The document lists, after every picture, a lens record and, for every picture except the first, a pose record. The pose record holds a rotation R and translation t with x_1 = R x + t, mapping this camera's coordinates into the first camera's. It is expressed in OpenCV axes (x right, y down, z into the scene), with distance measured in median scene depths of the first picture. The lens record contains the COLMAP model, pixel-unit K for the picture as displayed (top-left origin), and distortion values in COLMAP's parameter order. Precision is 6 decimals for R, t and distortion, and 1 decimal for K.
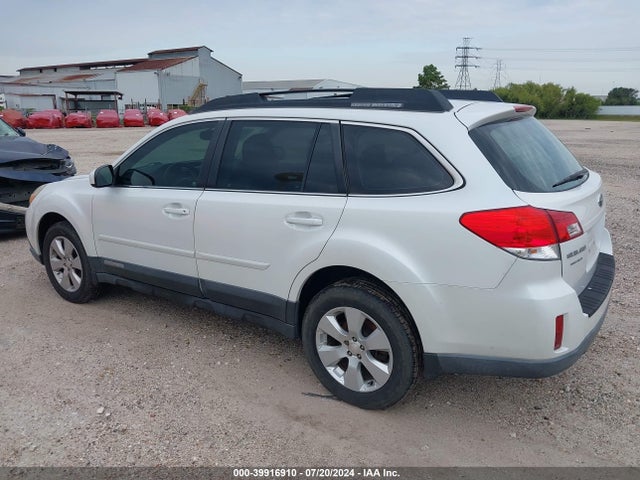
lens RADIAL K [[546.8, 0, 324.8], [0, 546.8, 239.5], [0, 0, 1]] dist [0.000386, -0.003372]
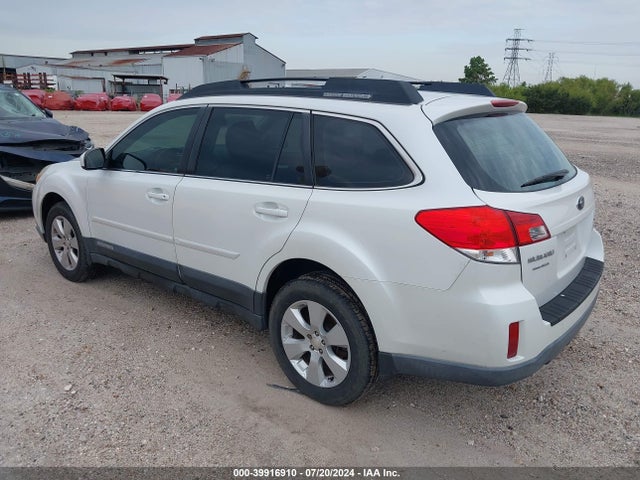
lens RADIAL K [[546.8, 0, 316.1], [0, 546.8, 240.1], [0, 0, 1]] dist [0.000386, -0.003372]
pose [[0.995727, 0.047397, -0.079253, 0.121303], [-0.045842, 0.998721, 0.021322, -0.006866], [0.080163, -0.017598, 0.996626, 0.020598]]
